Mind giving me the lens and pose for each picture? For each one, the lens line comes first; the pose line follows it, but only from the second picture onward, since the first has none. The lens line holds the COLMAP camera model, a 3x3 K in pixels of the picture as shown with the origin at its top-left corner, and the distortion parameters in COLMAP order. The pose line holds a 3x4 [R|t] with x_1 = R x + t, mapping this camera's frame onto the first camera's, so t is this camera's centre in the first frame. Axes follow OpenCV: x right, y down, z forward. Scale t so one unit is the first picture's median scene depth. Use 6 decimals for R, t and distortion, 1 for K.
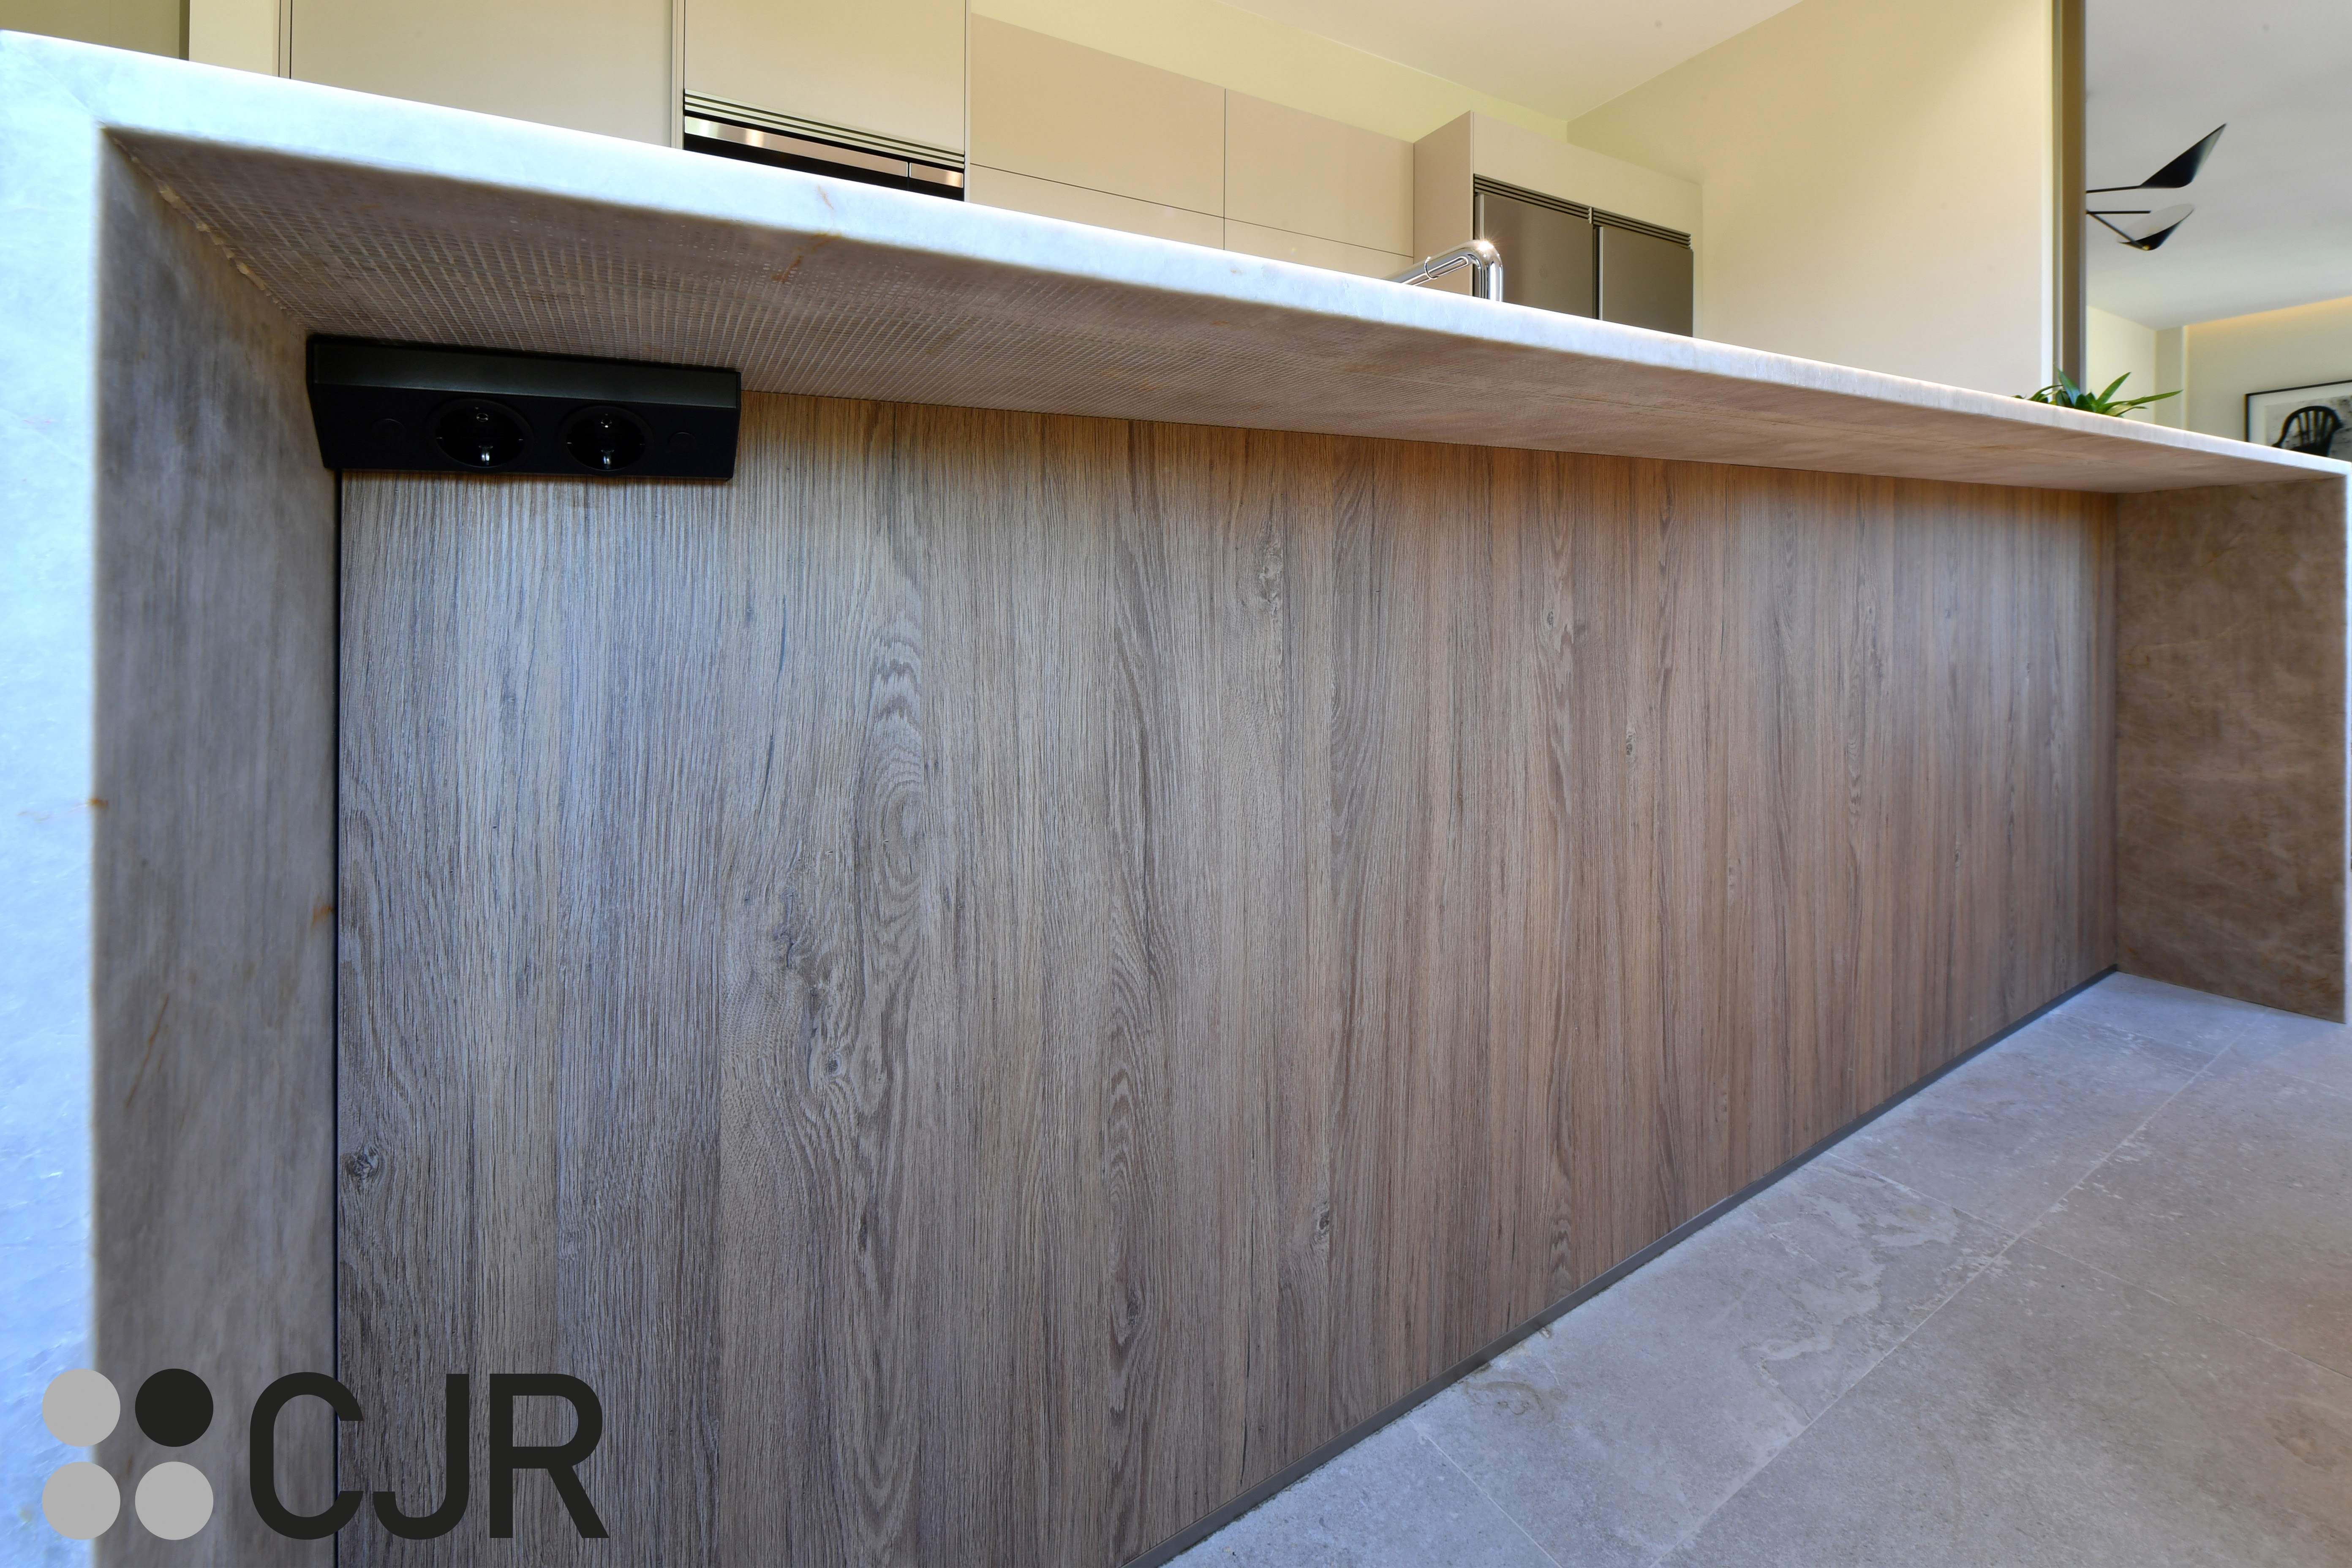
lens RADIAL K [[940.9, 0, 1302.6], [0, 940.9, 640.8], [0, 0, 1]] dist [0.005264, -0.002781]
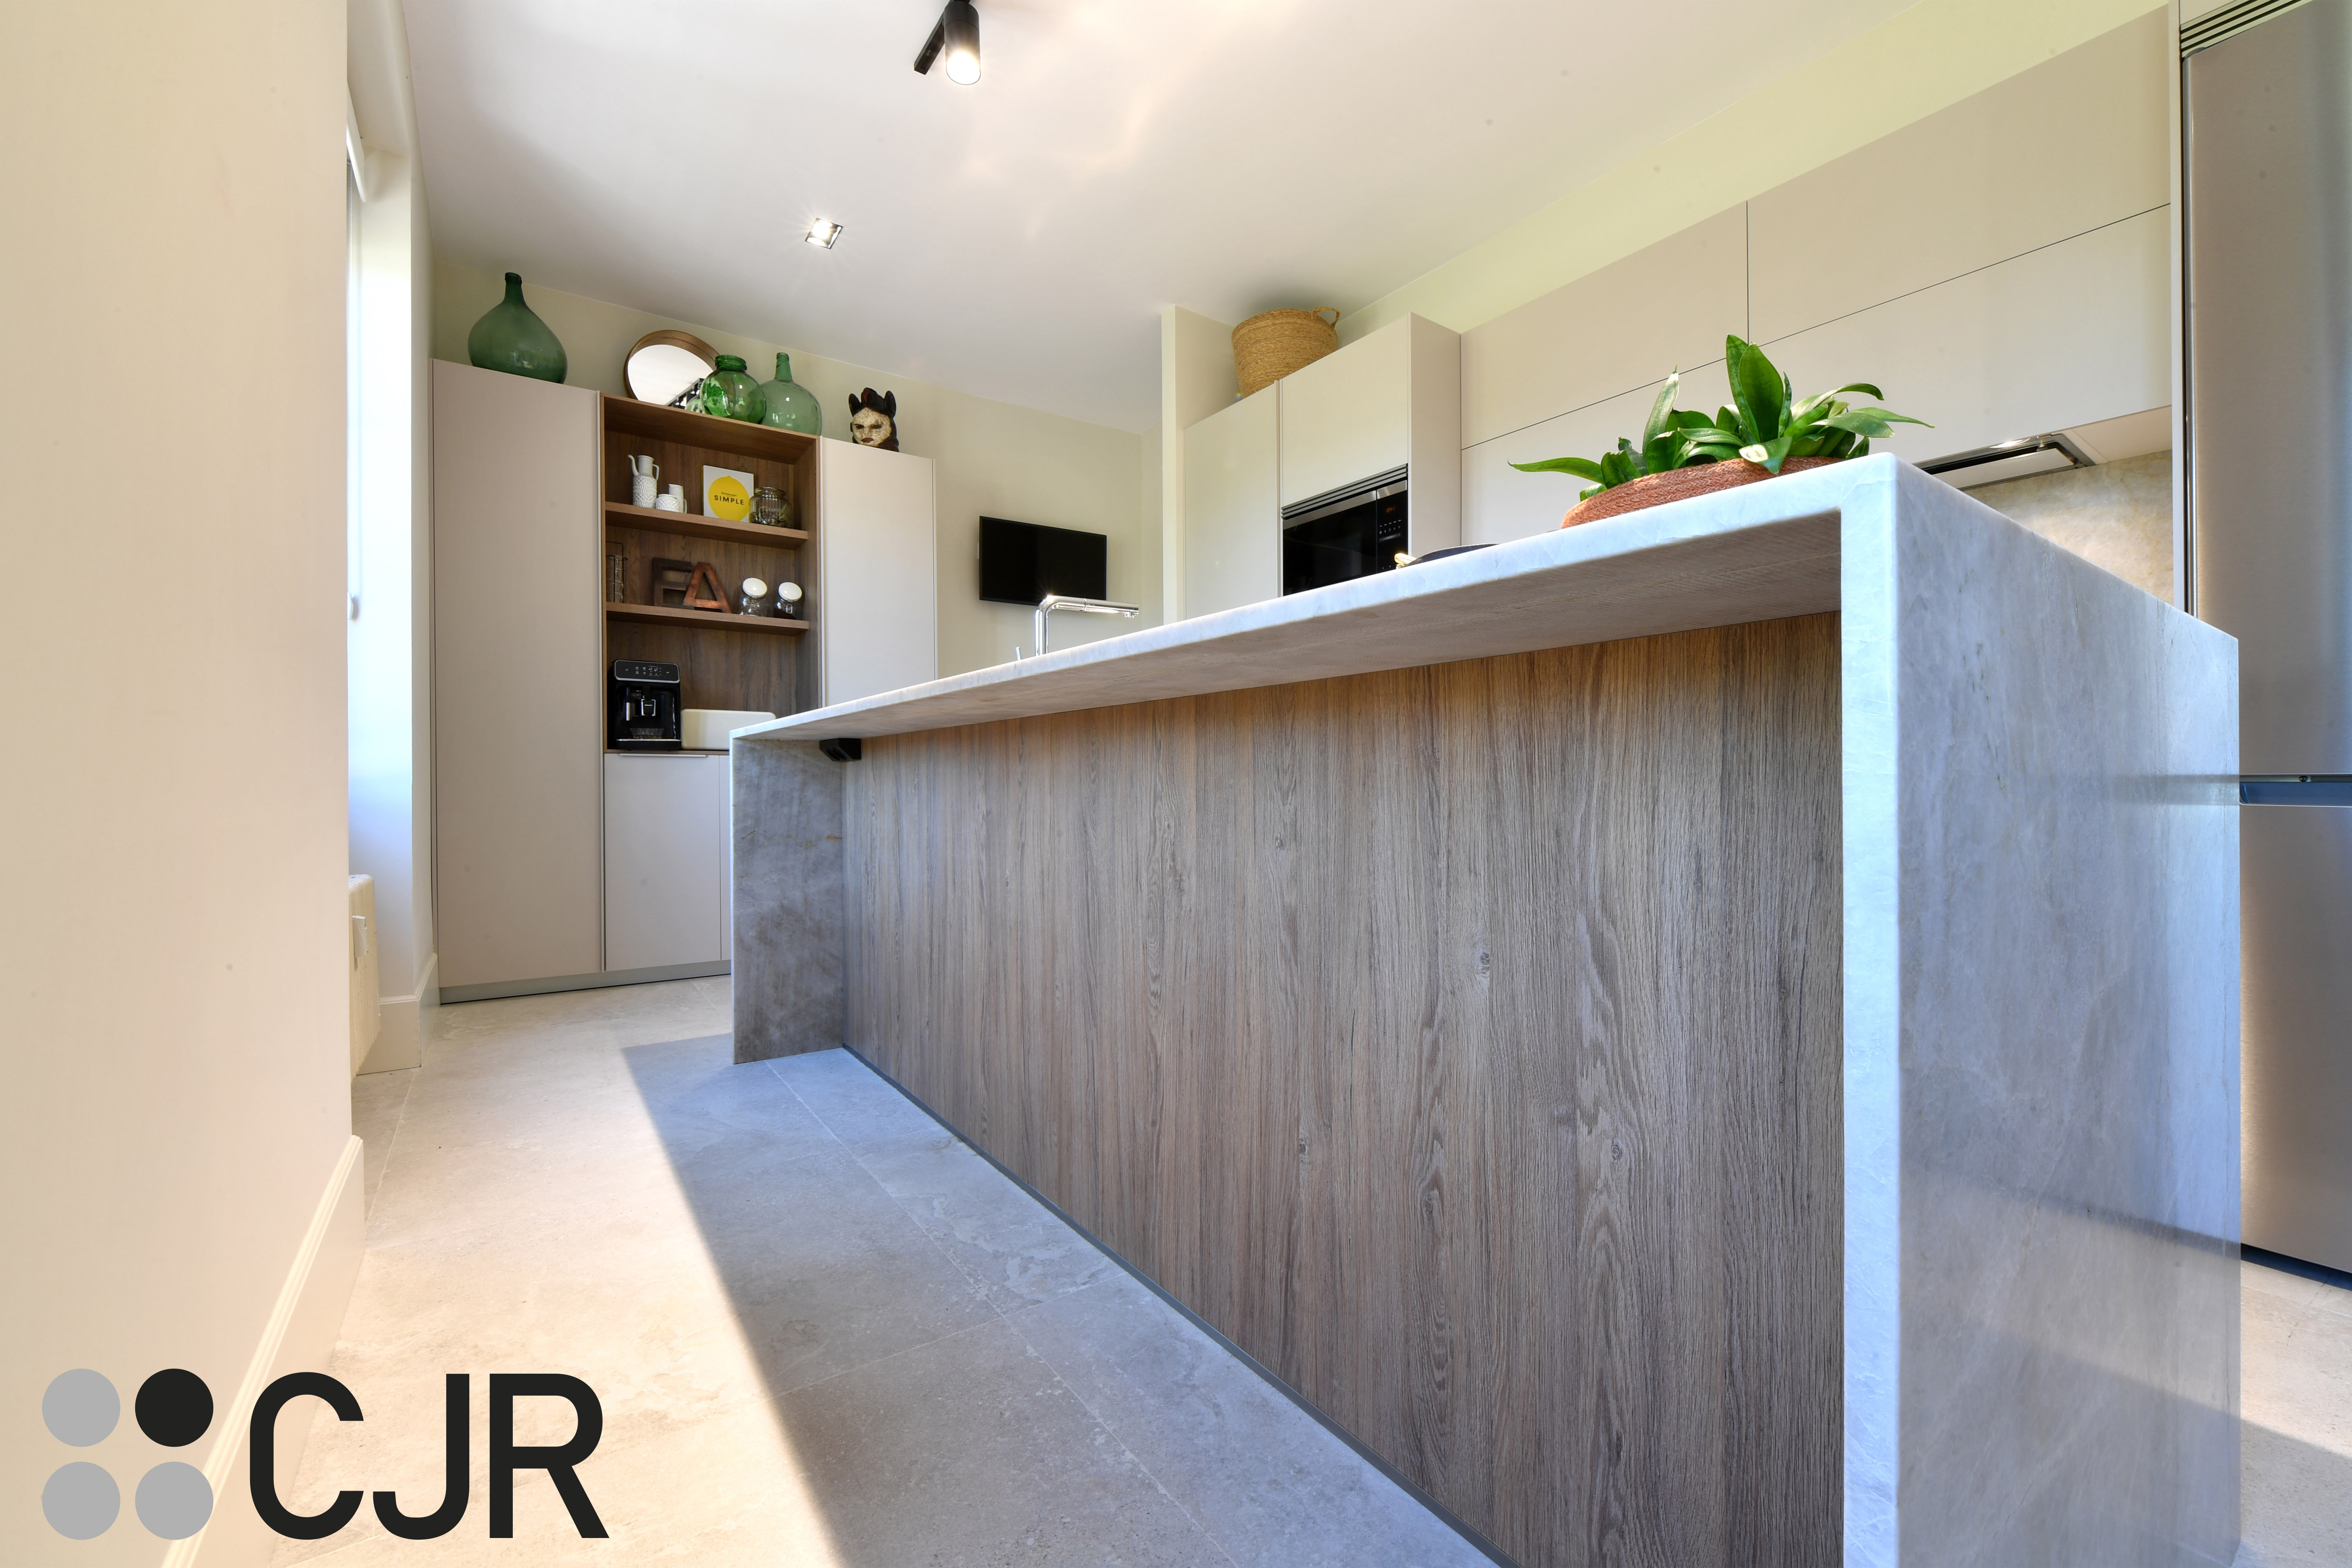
lens RADIAL K [[940.9, 0, 1181.0], [0, 940.9, 791.1], [0, 0, 1]] dist [0.005264, -0.002781]
pose [[0.053131, 0.049264, -0.997372, 1.832276], [-0.032747, 0.998331, 0.047567, -0.135294], [0.998050, 0.030133, 0.054656, 1.048149]]
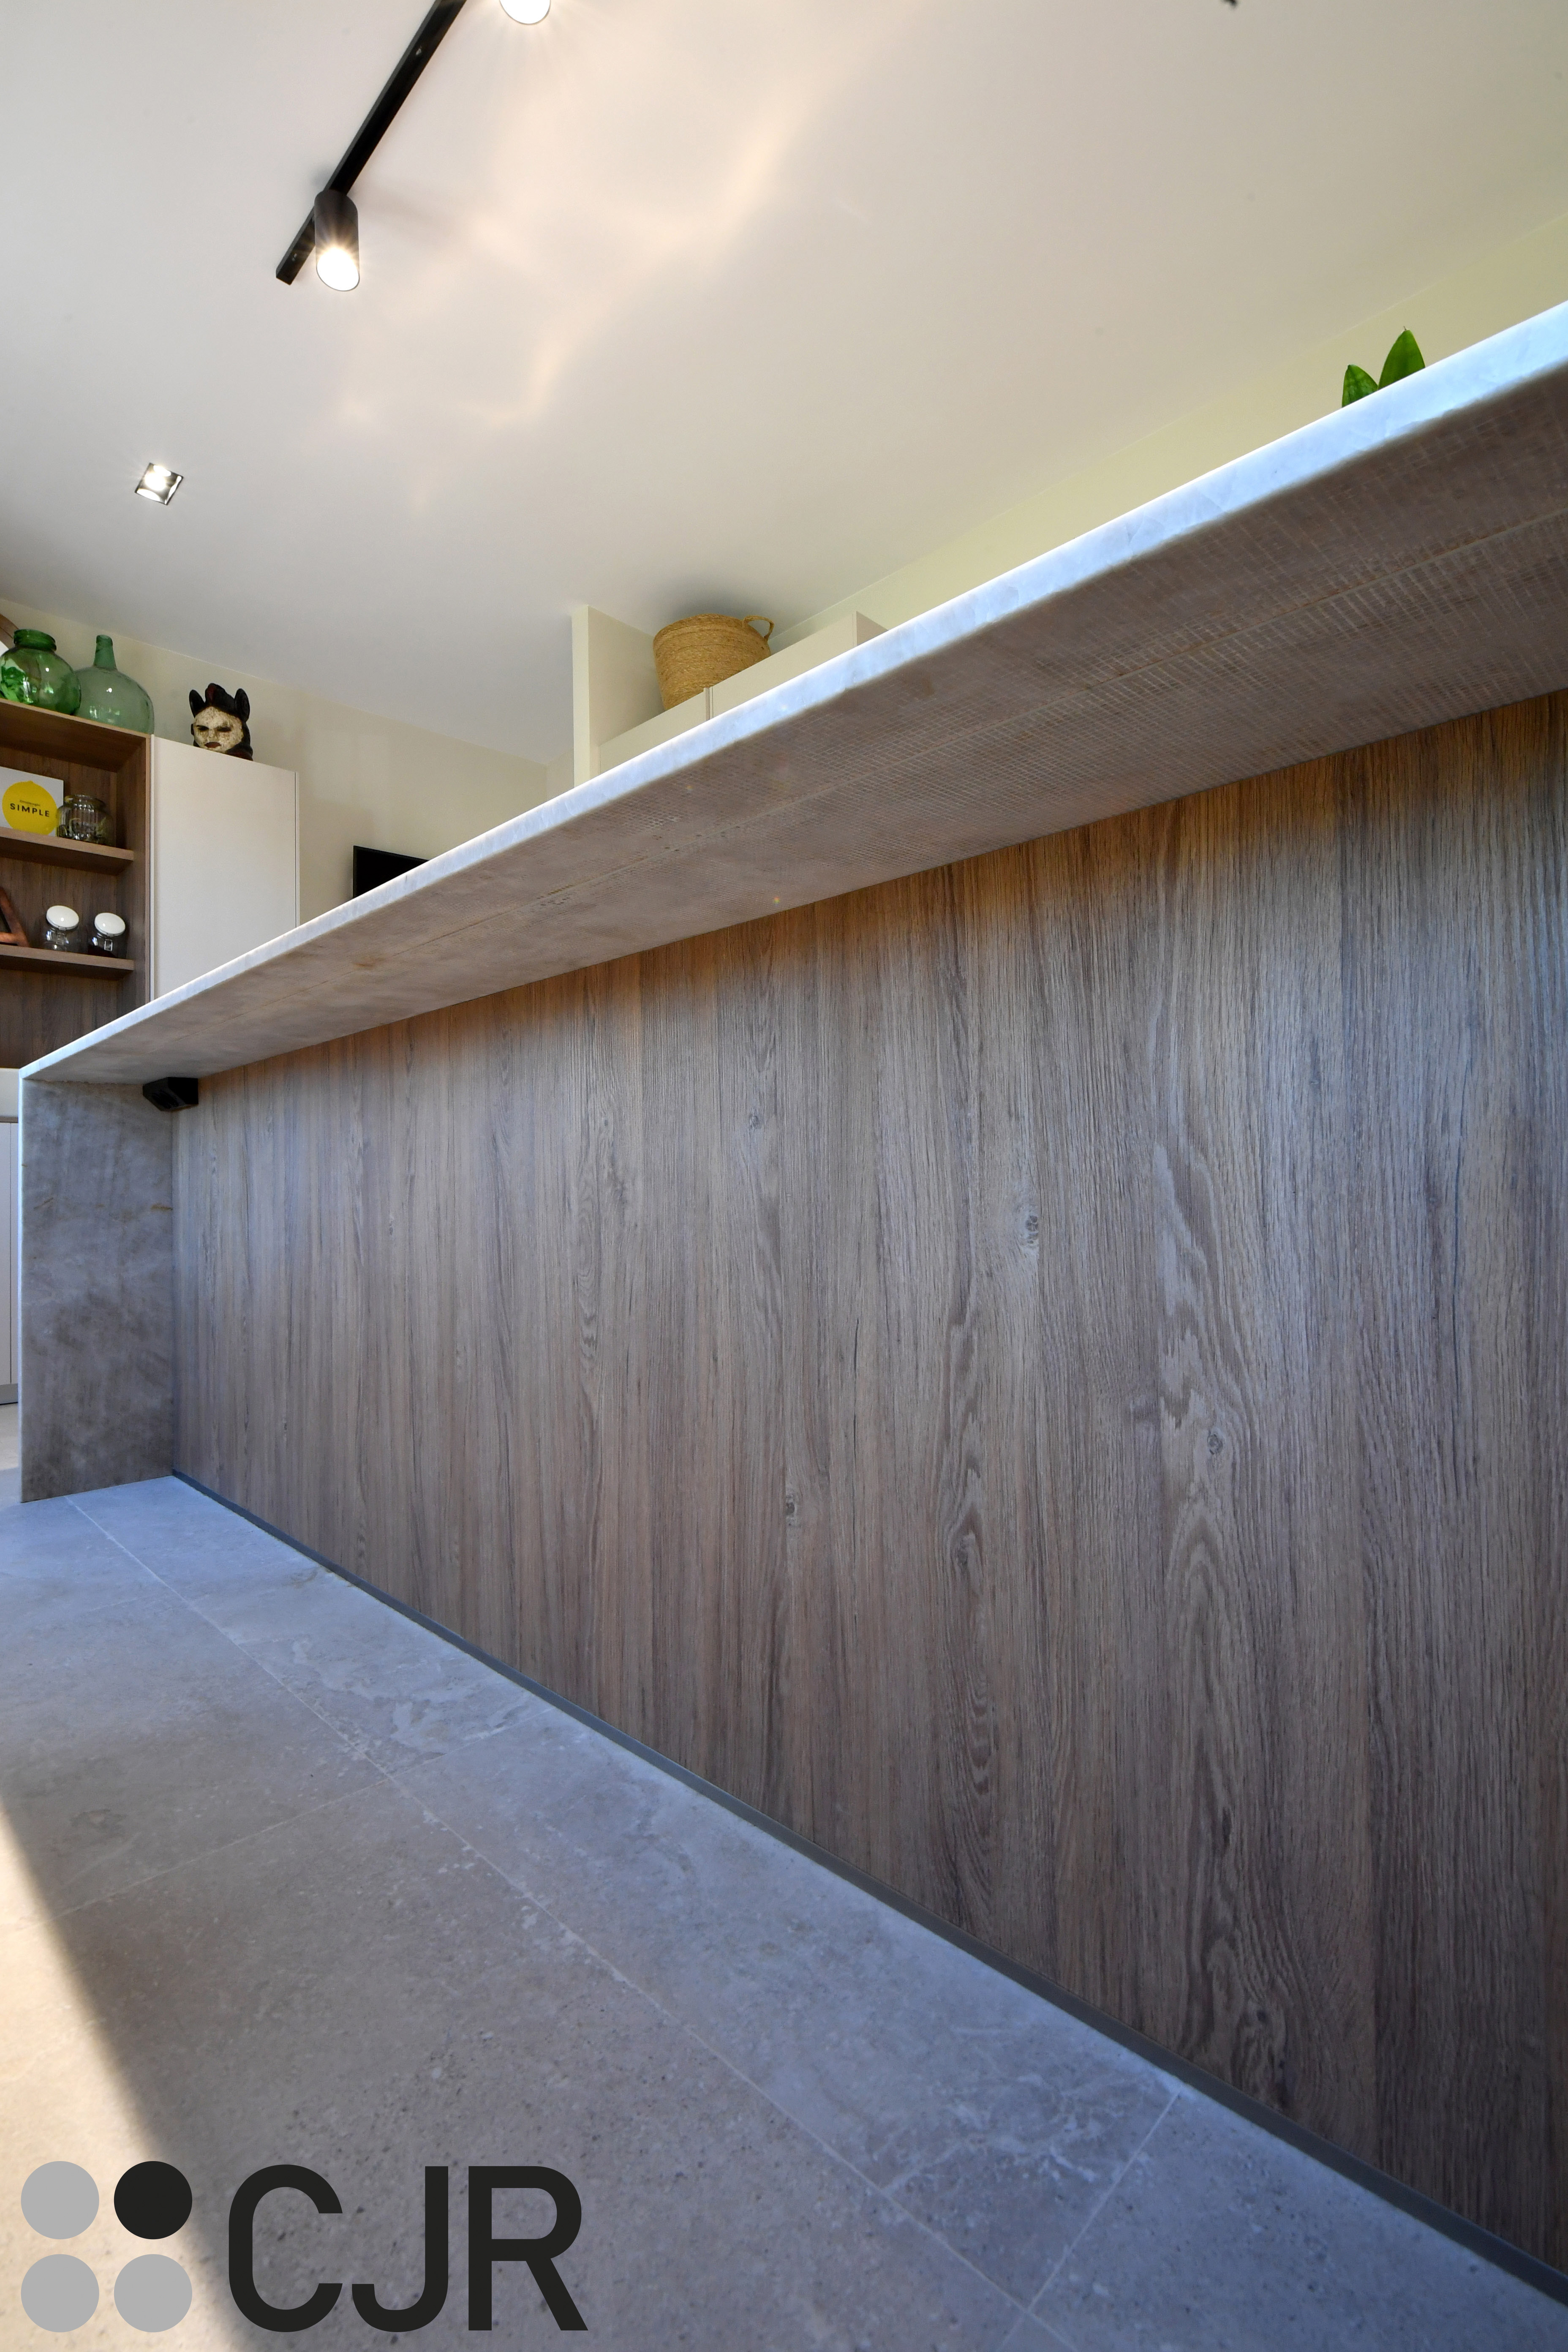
lens RADIAL K [[1049.7, 0, 750.4], [0, 1049.7, 1174.6], [0, 0, 1]] dist [-0.007608, -0.002847]
pose [[0.202319, 0.014065, -0.979219, 1.697151], [-0.026420, 0.999611, 0.008900, 0.002985], [0.978963, 0.024070, 0.202612, 1.029488]]
